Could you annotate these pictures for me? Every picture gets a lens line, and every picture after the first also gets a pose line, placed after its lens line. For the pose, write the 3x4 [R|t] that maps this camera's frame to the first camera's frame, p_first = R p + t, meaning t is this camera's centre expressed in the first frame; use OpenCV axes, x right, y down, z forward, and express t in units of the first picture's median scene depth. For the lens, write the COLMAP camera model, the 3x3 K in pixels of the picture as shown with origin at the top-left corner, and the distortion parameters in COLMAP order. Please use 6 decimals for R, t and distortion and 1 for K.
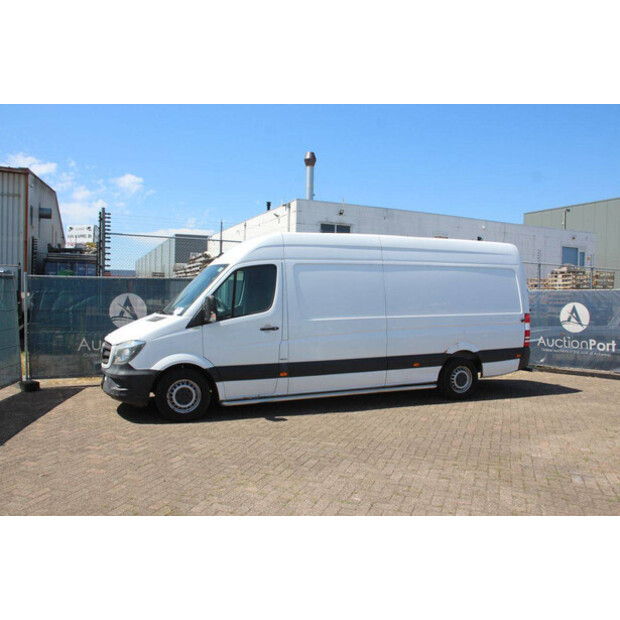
lens RADIAL K [[511.9, 0, 310.0], [0, 511.9, 310.0], [0, 0, 1]] dist [-0.179211, 0.169565]
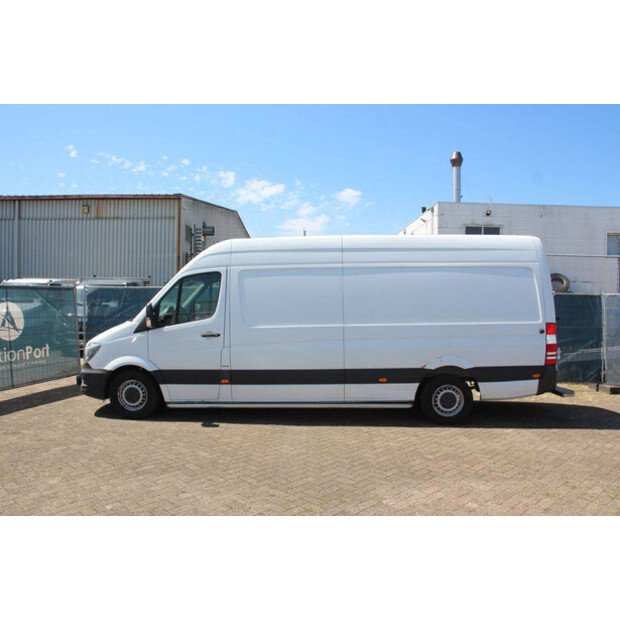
lens RADIAL K [[511.9, 0, 310.0], [0, 511.9, 310.0], [0, 0, 1]] dist [-0.179211, 0.169565]
pose [[0.913454, -0.001907, -0.406938, 0.436260], [-0.005177, 0.999854, -0.016306, 0.001710], [0.406909, 0.017001, 0.913310, 0.134281]]
